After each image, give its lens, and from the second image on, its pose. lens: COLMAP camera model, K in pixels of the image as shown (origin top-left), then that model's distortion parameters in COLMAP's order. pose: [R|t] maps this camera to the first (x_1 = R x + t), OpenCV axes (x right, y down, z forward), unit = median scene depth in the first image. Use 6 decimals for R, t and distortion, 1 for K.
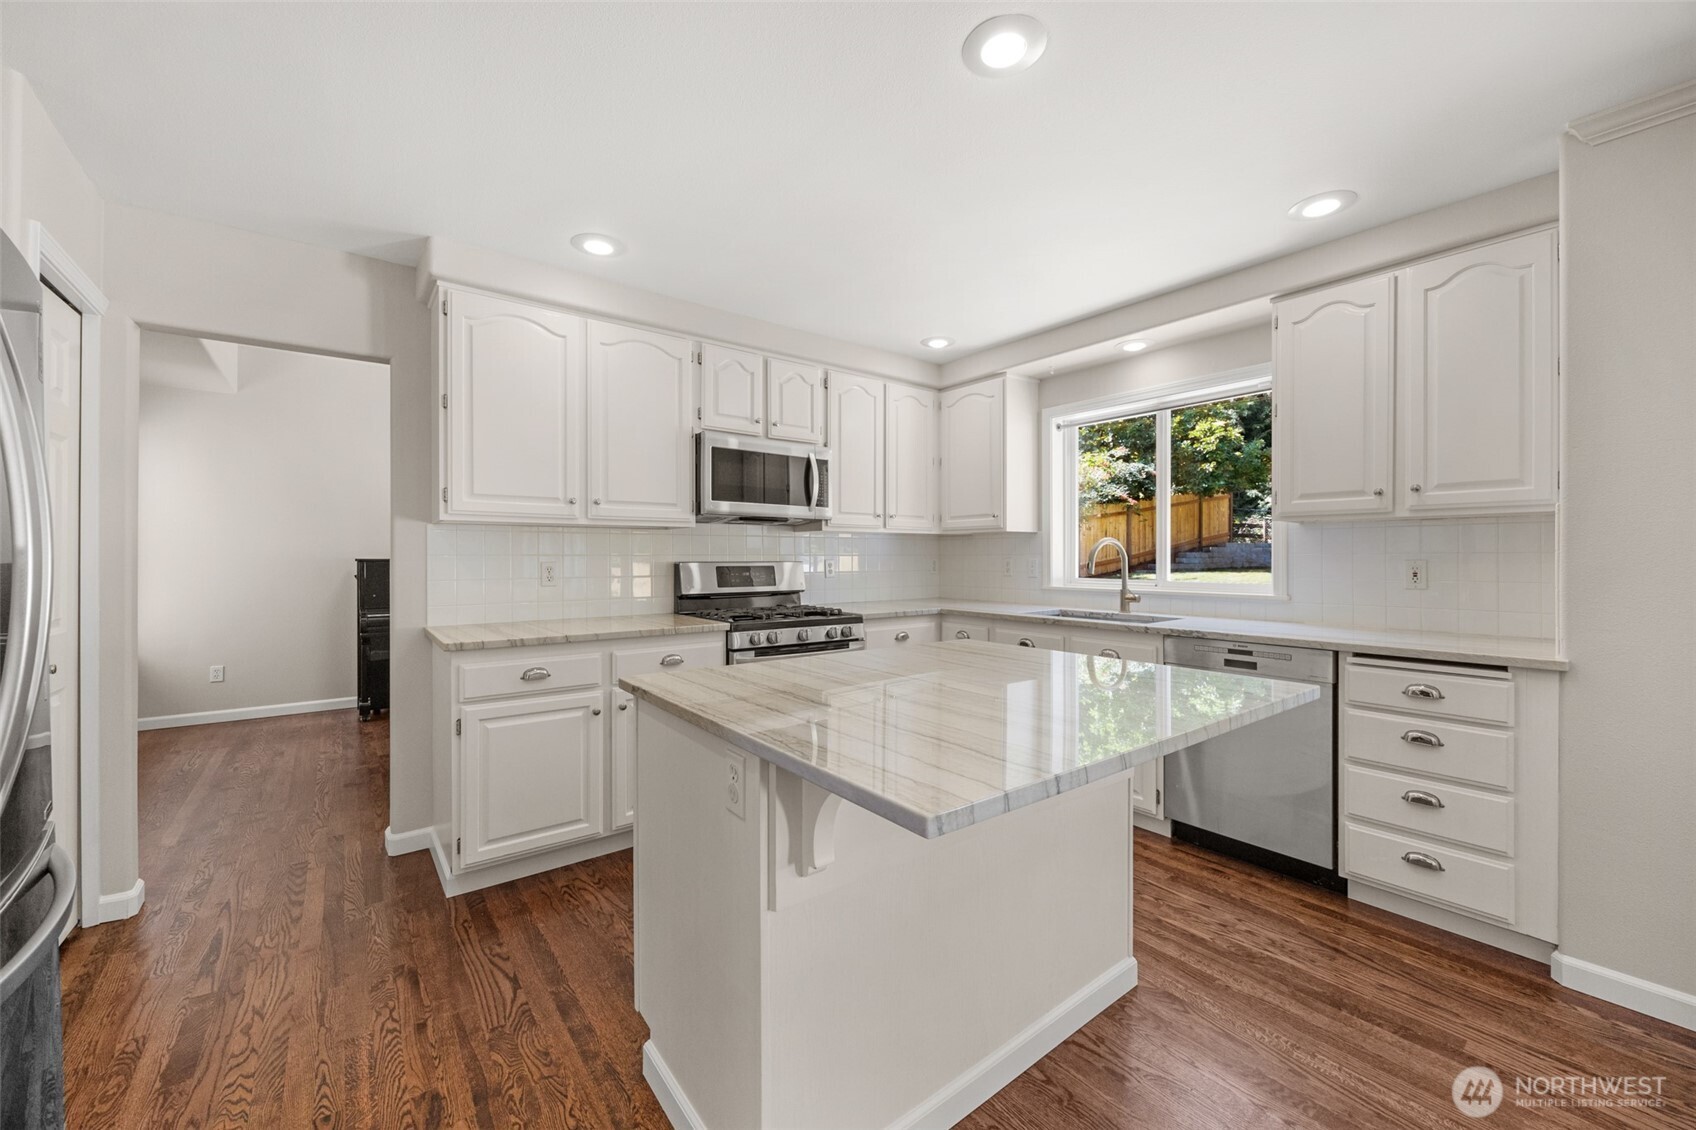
lens RADIAL K [[652.6, 0, 860.9], [0, 652.6, 558.2], [0, 0, 1]] dist [-0.008825, 0.001253]
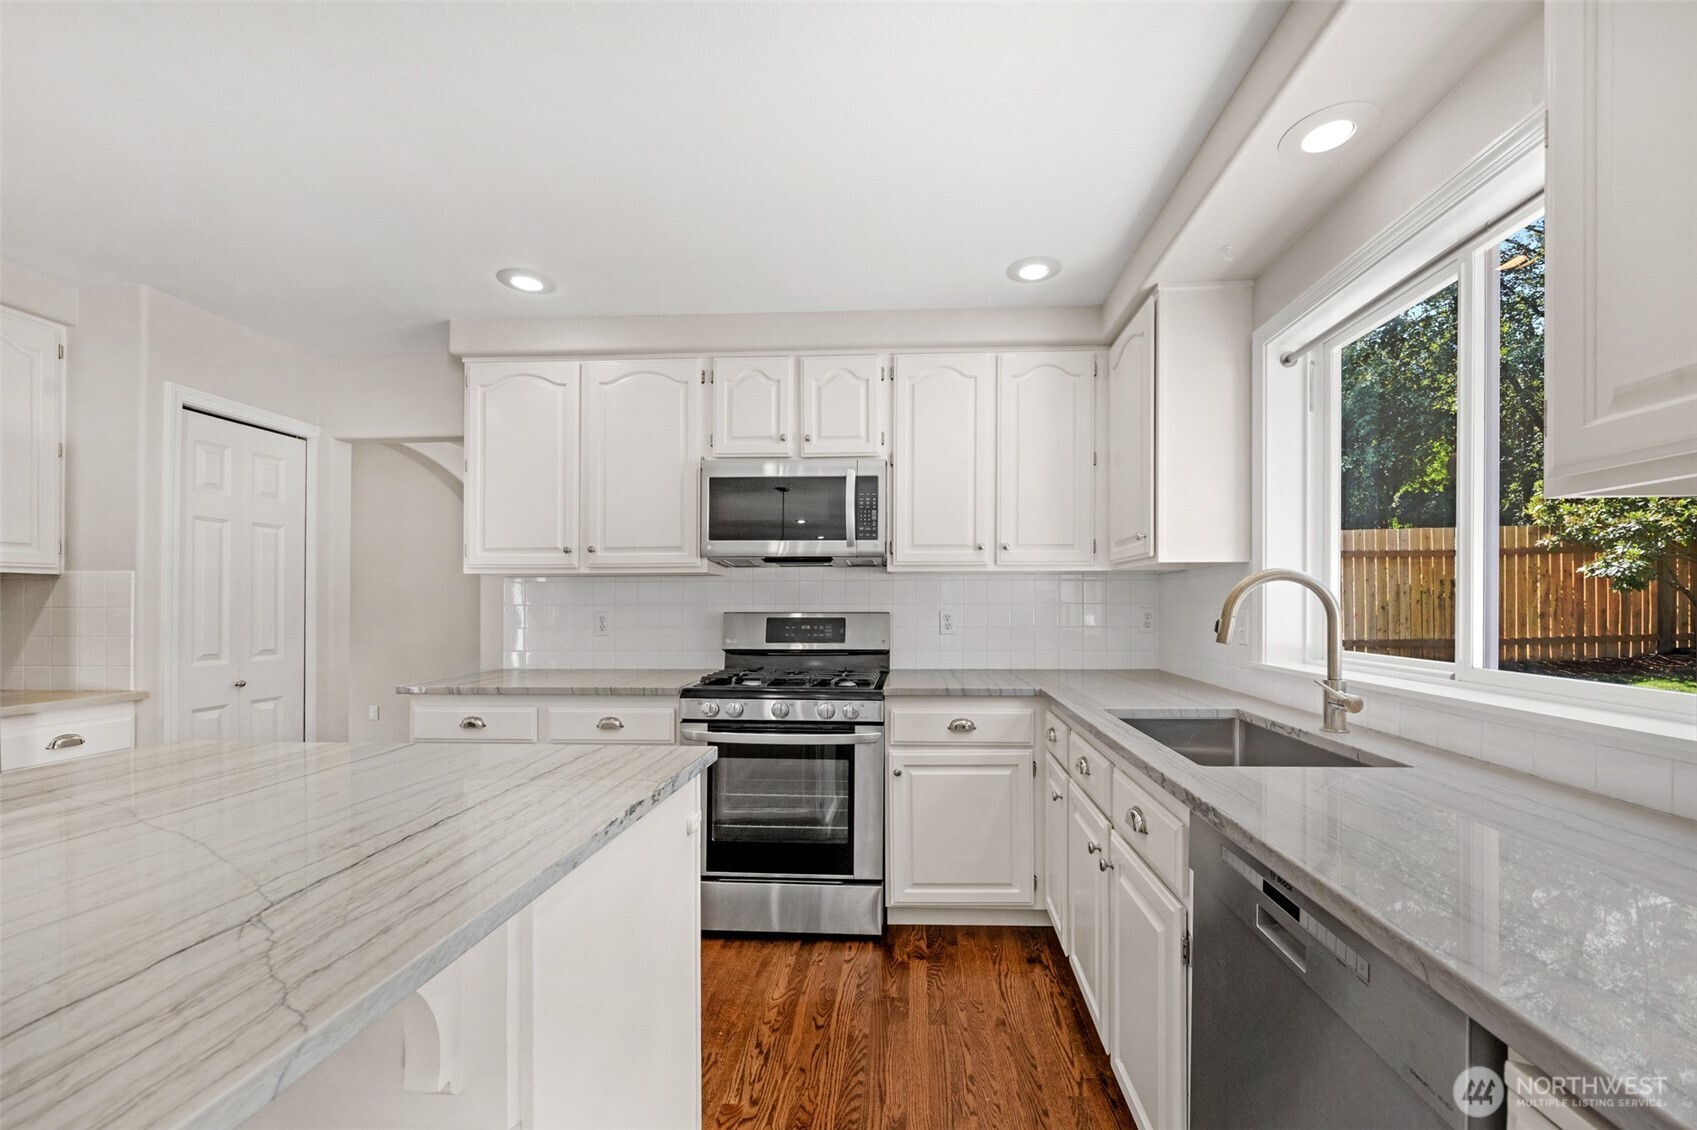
lens RADIAL K [[719.4, 0, 873.0], [0, 719.4, 593.9], [0, 0, 1]] dist [-0.007226, 0.000184]
pose [[0.754083, -0.010017, -0.656703, 0.491942], [-0.001987, 0.999844, -0.017533, -0.002665], [0.656777, 0.014526, 0.753945, 0.392218]]
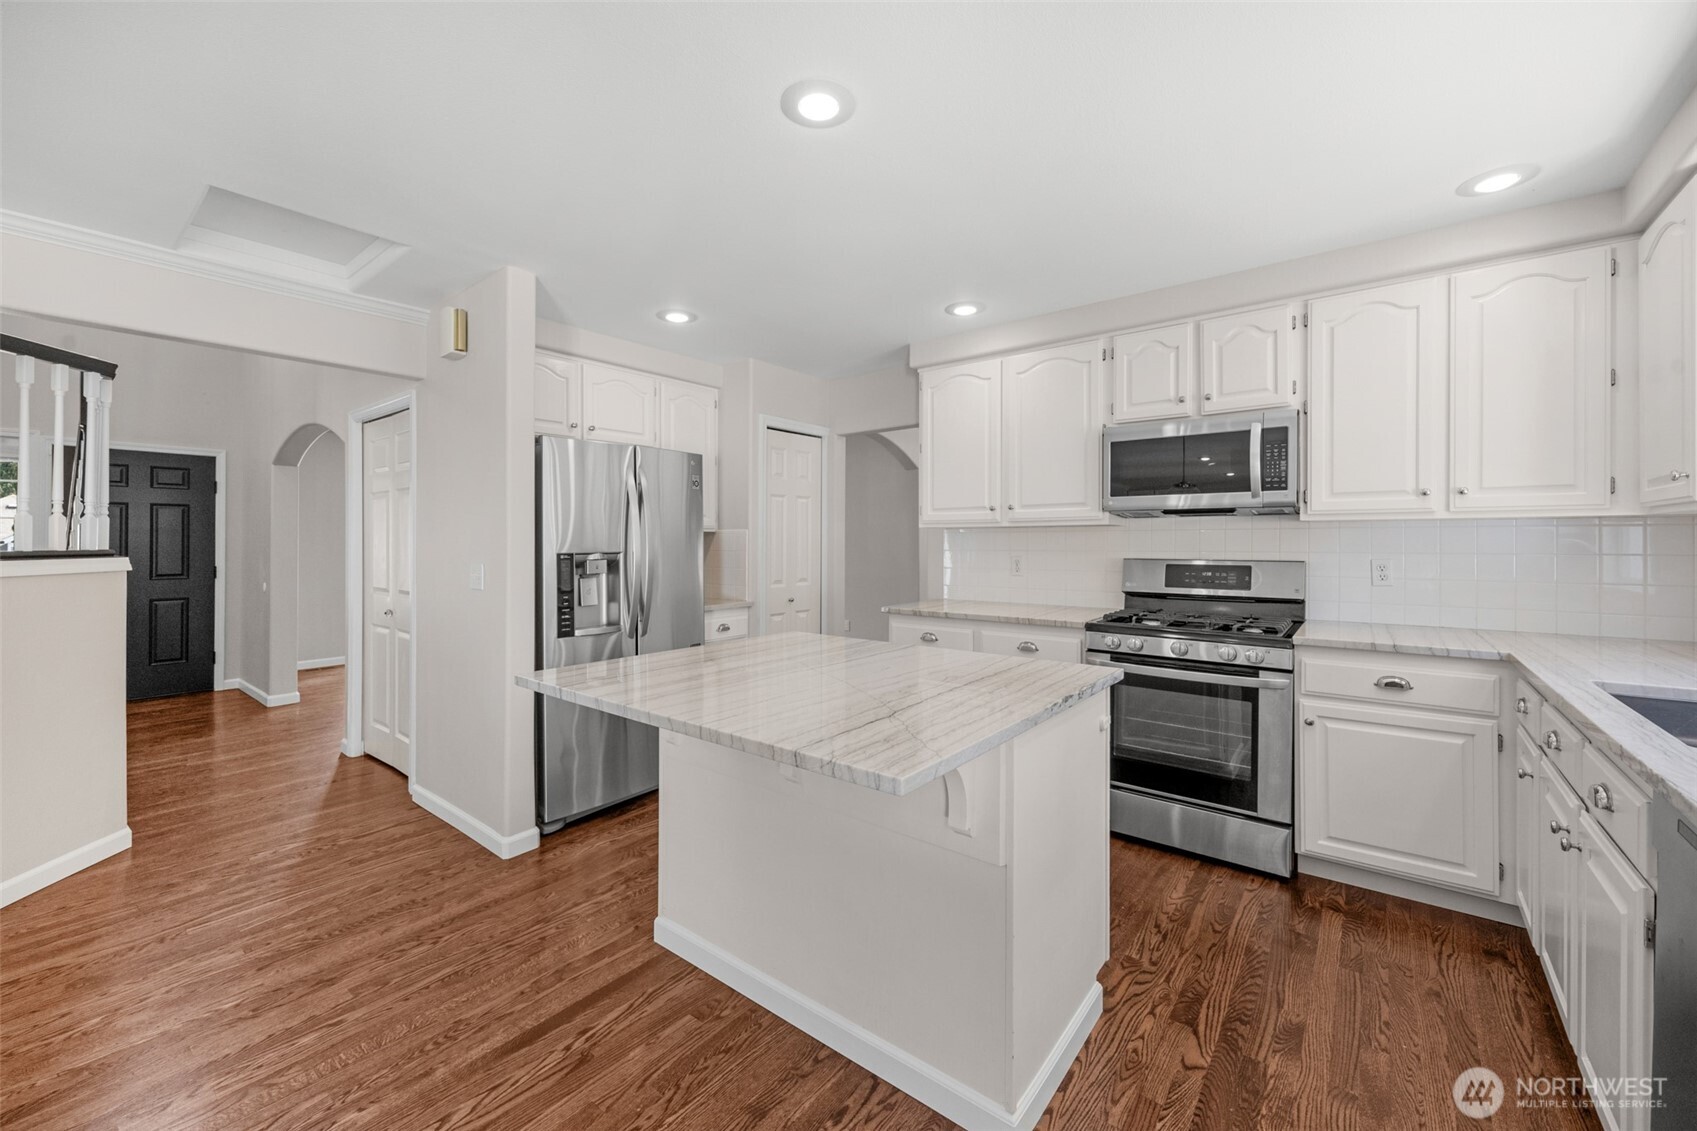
lens RADIAL K [[653.0, 0, 830.9], [0, 653.0, 539.8], [0, 0, 1]] dist [-0.008825, 0.001253]
pose [[0.230259, -0.006383, -0.973108, 0.564243], [-0.008120, 0.999931, -0.008480, -0.010889], [0.973096, 0.009854, 0.230191, 0.330652]]
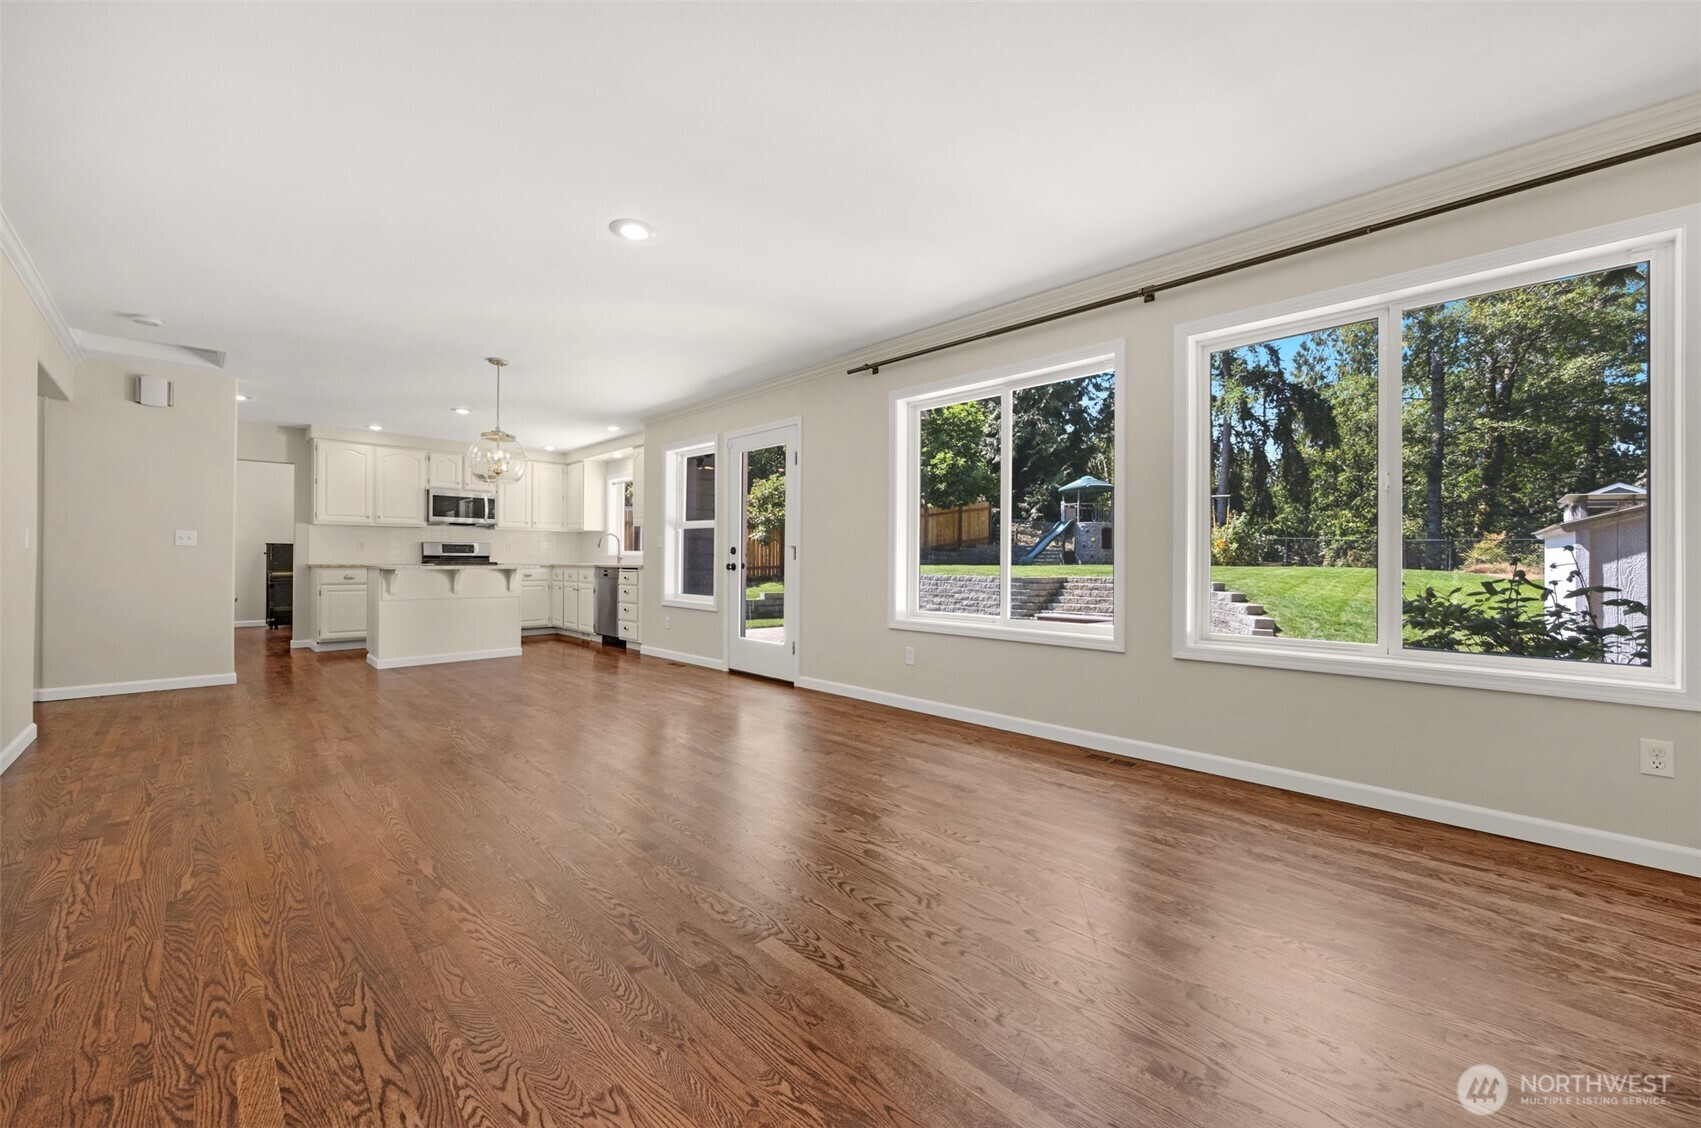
lens RADIAL K [[654.5, 0, 851.9], [0, 654.5, 559.3], [0, 0, 1]] dist [-0.008825, 0.001253]
pose [[0.993798, 0.003637, 0.111138, 0.985922], [-0.003135, 0.999984, -0.004685, 0.074388], [-0.111153, 0.004308, 0.993794, -1.500029]]
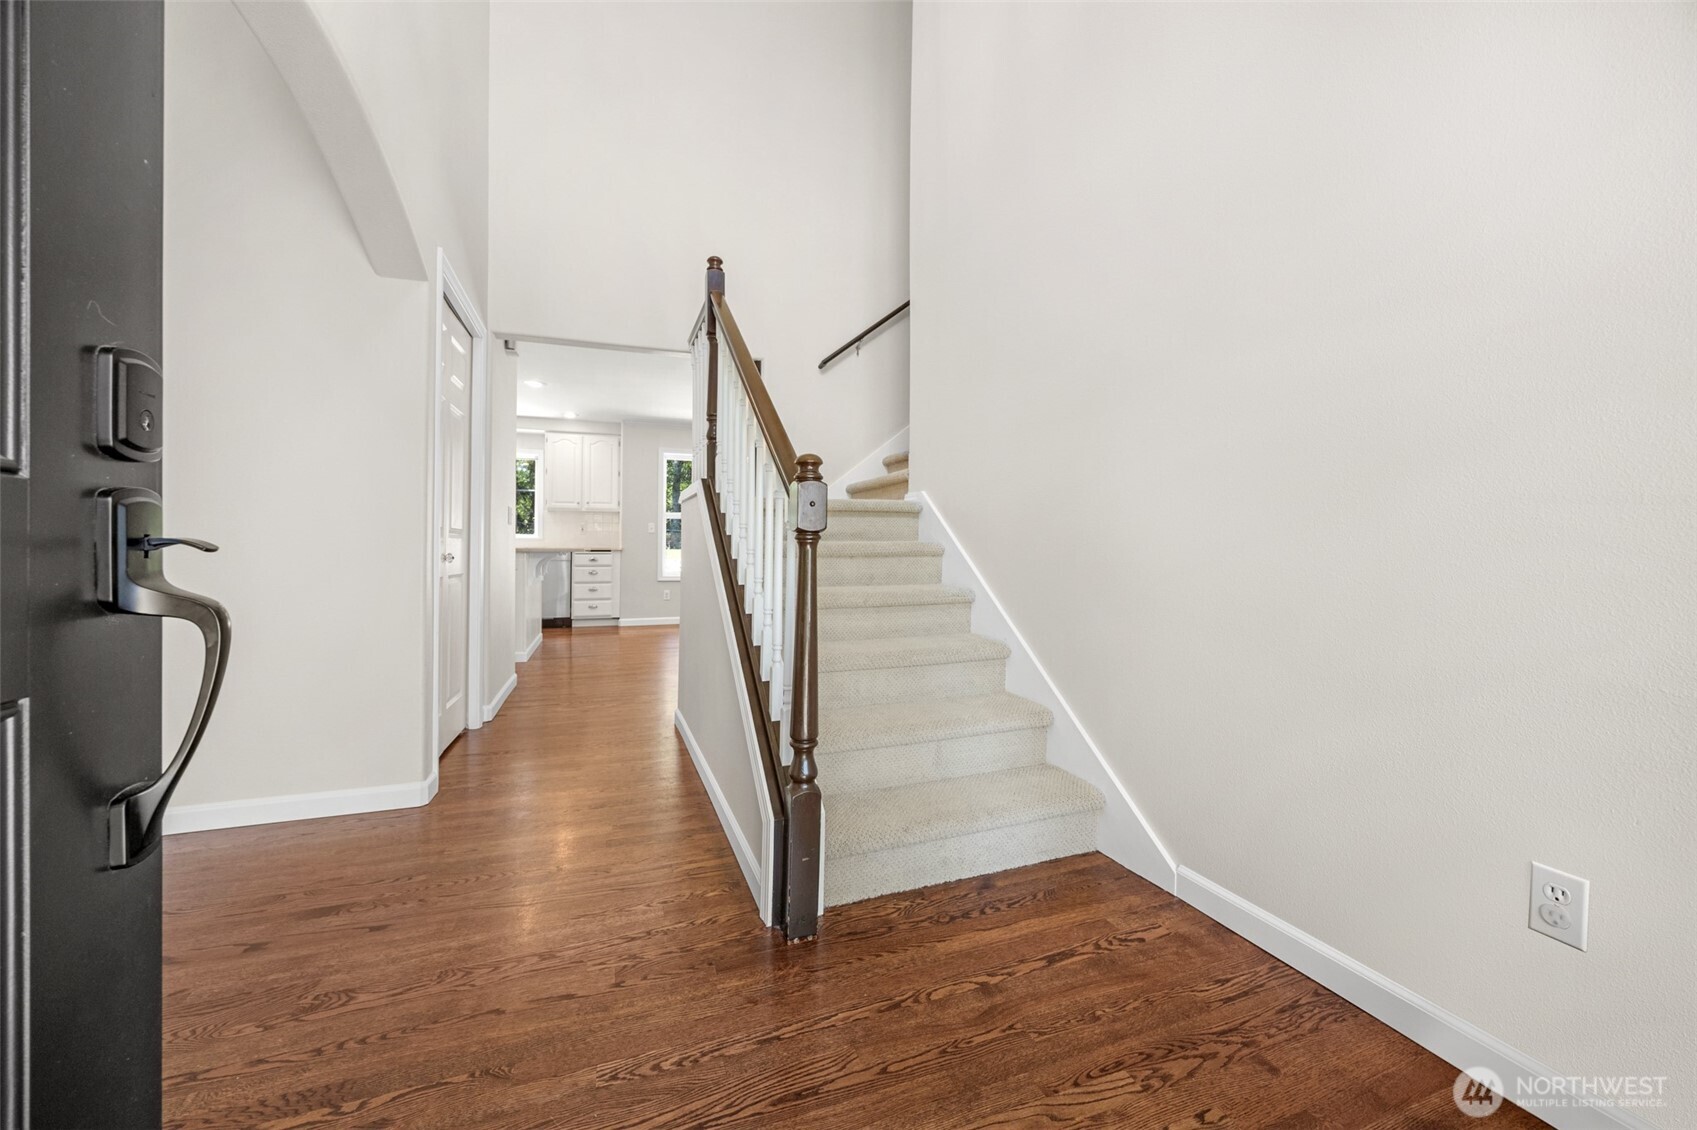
lens RADIAL K [[653.0, 0, 843.8], [0, 653.0, 549.2], [0, 0, 1]] dist [-0.008825, 0.001253]
pose [[0.301735, -0.011043, 0.953328, -1.289149], [-0.017986, 0.999689, 0.017273, 0.033396], [-0.953222, -0.022358, 0.301443, -0.847972]]
